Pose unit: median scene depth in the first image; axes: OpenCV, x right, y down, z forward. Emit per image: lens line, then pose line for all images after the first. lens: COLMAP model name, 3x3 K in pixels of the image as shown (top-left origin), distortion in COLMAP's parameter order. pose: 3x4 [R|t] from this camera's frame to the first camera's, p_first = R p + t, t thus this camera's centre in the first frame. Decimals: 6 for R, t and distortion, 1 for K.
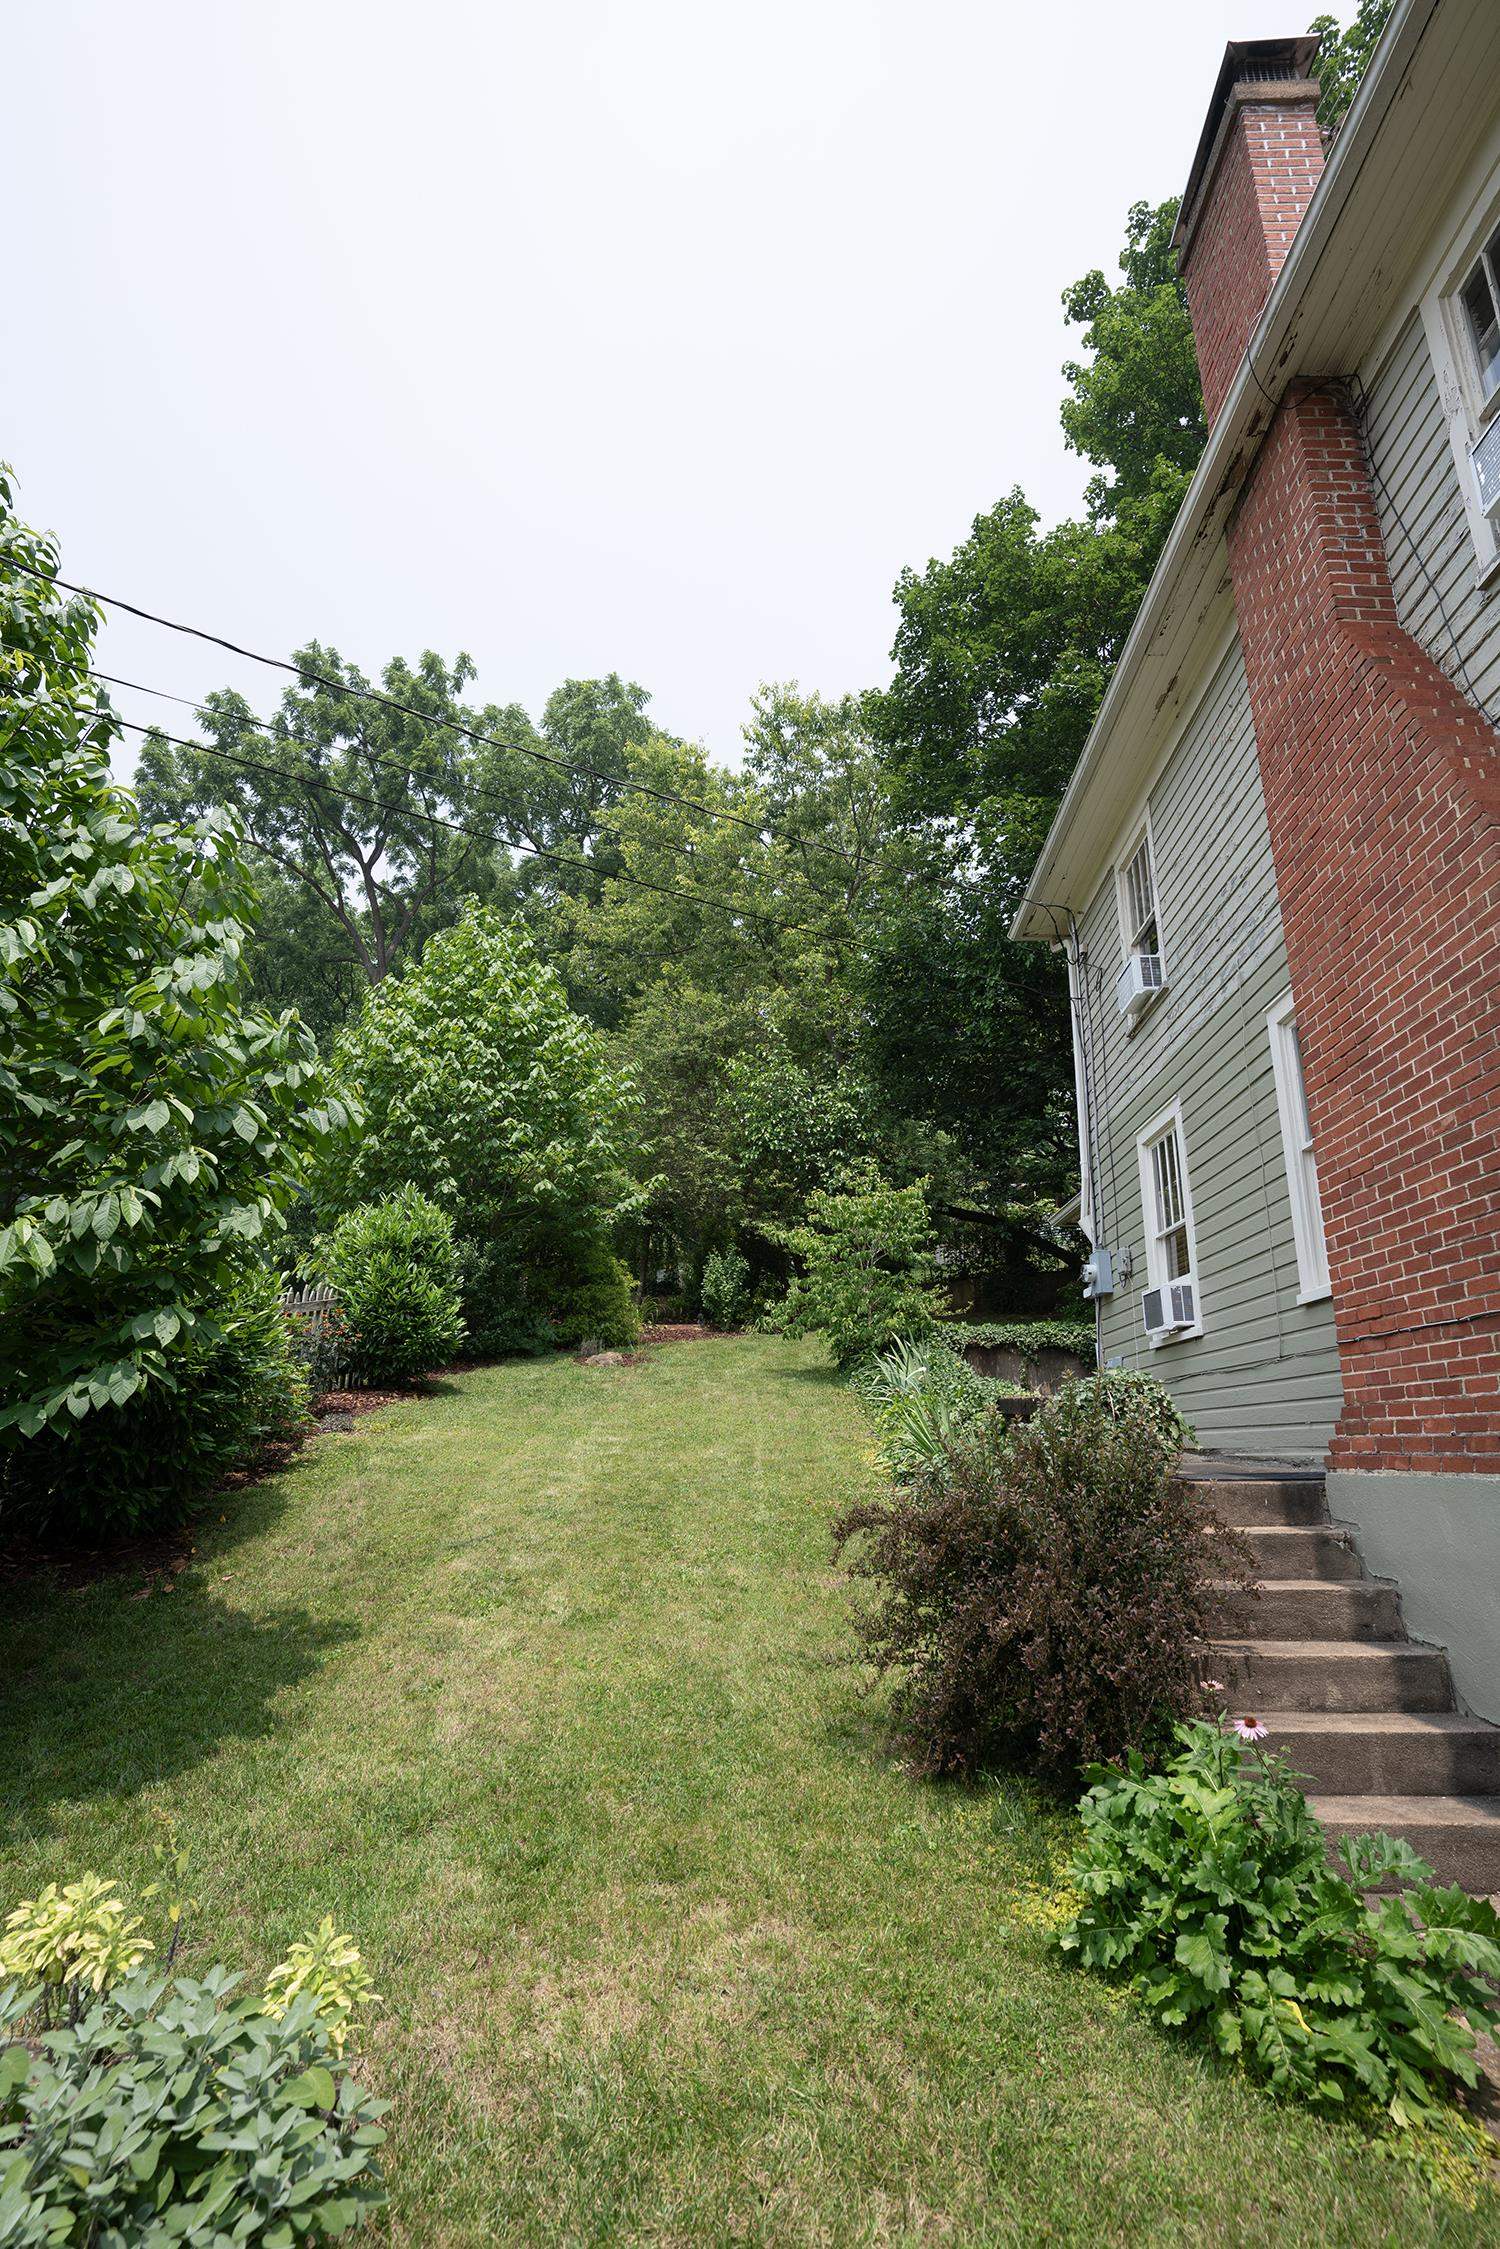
lens RADIAL K [[1099.8, 0, 748.2], [0, 1099.8, 1118.7], [0, 0, 1]] dist [-0.050507, 0.009641]
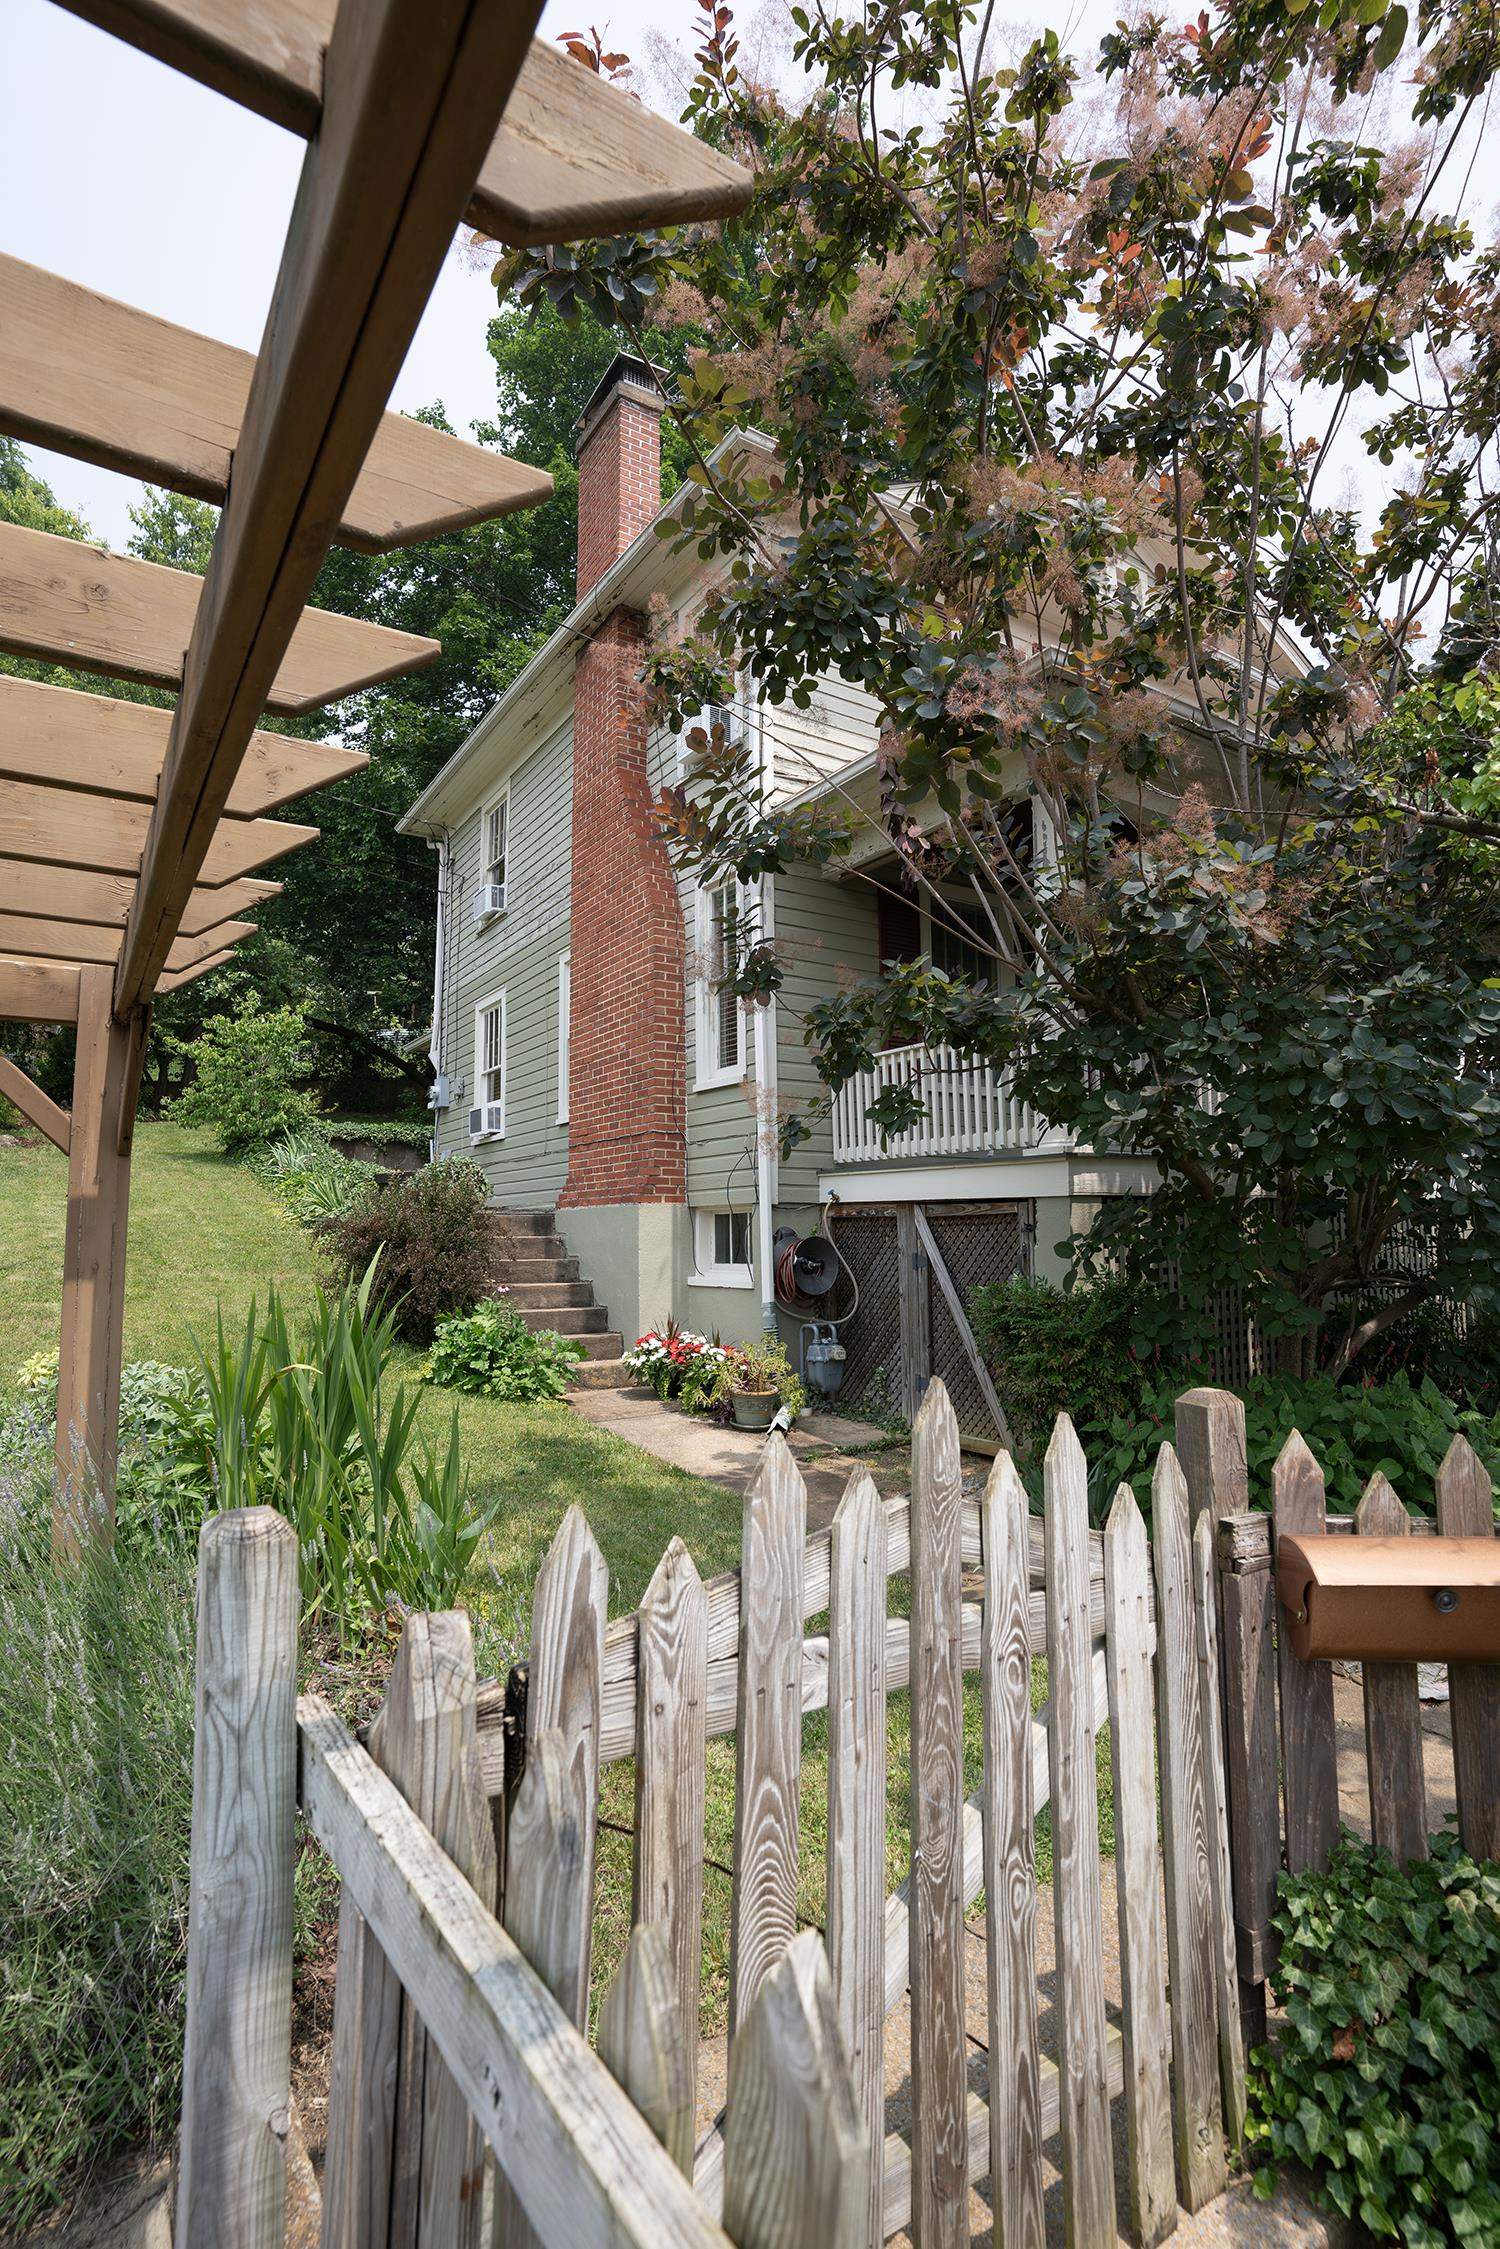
lens RADIAL K [[1099.8, 0, 750.1], [0, 1099.8, 1119.5], [0, 0, 1]] dist [-0.050507, 0.009641]
pose [[0.822010, 0.035812, 0.568346, -0.155544], [-0.141381, 0.979608, 0.142756, -0.083767], [-0.551644, -0.197700, 0.810311, -0.384923]]
